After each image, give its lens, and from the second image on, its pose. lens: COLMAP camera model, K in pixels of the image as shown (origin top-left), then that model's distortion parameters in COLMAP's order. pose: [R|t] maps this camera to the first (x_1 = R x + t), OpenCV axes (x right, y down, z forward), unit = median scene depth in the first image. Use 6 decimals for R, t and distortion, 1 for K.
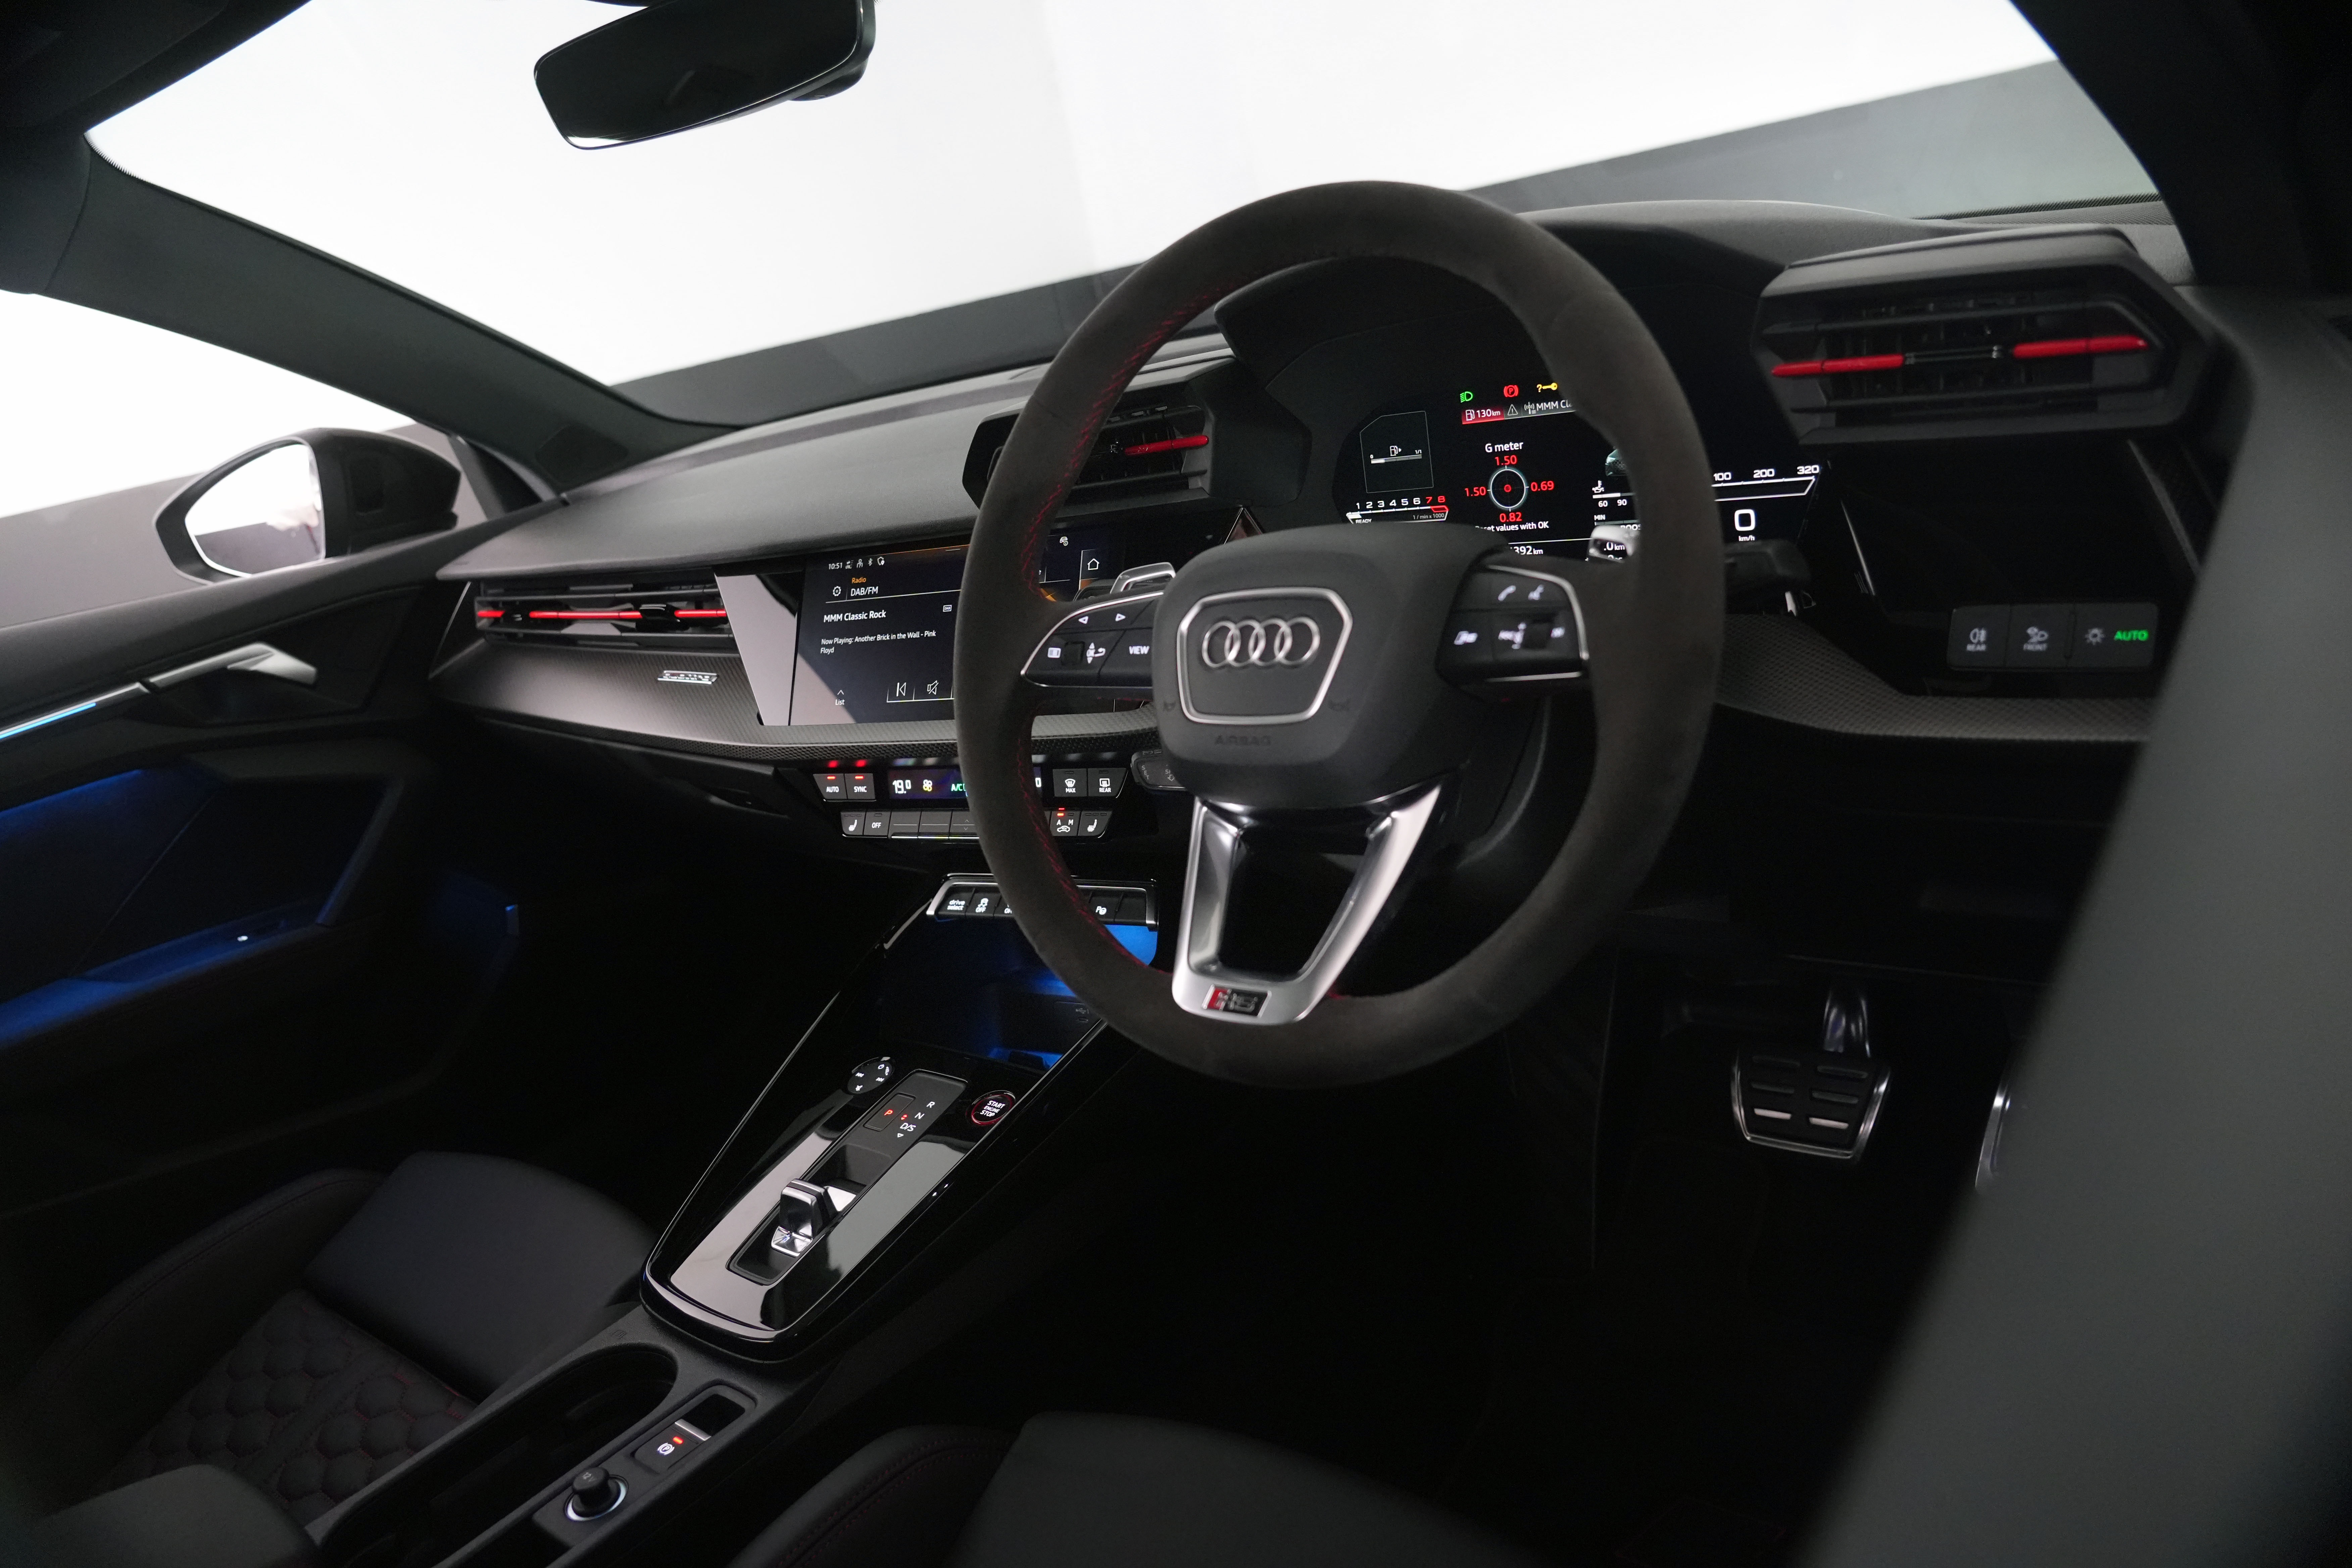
lens RADIAL K [[1556.9, 0, 1176.0], [0, 1556.9, 784.0], [0, 0, 1]] dist [-0.028939, 0.000892]
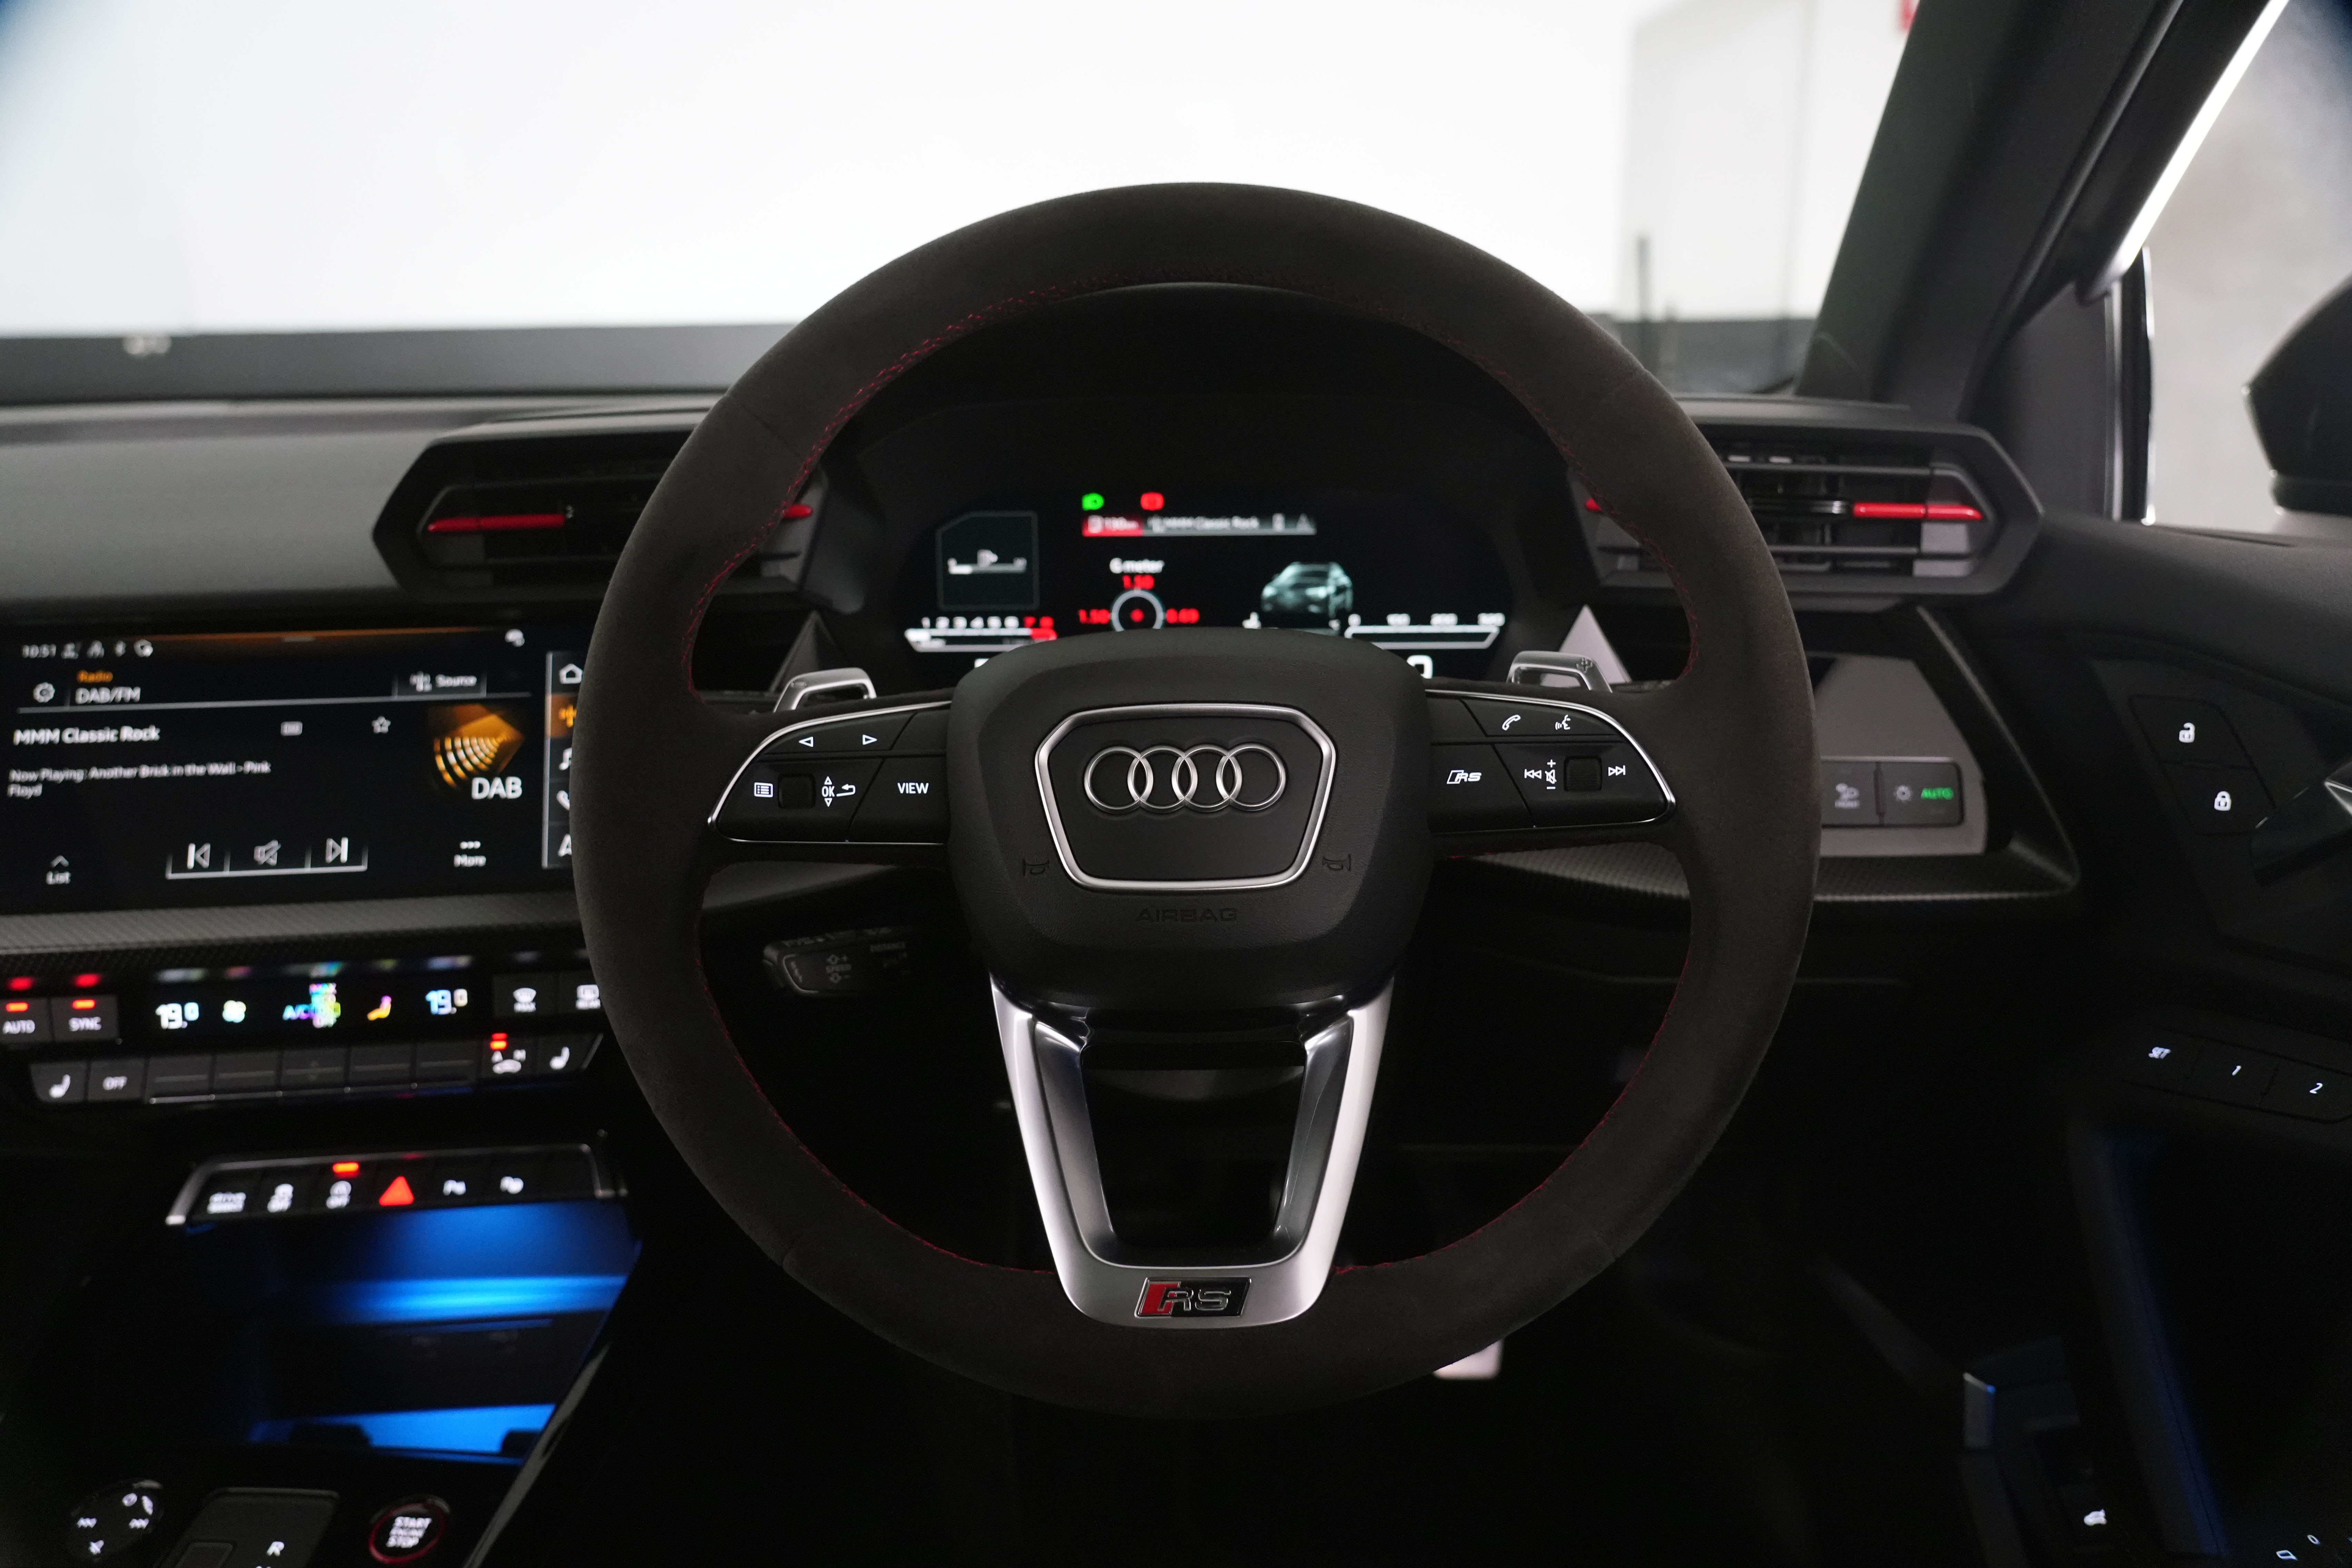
lens RADIAL K [[1601.7, 0, 1150.1], [0, 1601.7, 792.0], [0, 0, 1]] dist [-0.023311, 0.005091]
pose [[0.796309, 0.027553, 0.604262, -0.298283], [0.041843, 0.994060, -0.100468, -0.008290], [-0.603441, 0.105288, 0.790426, 0.319582]]
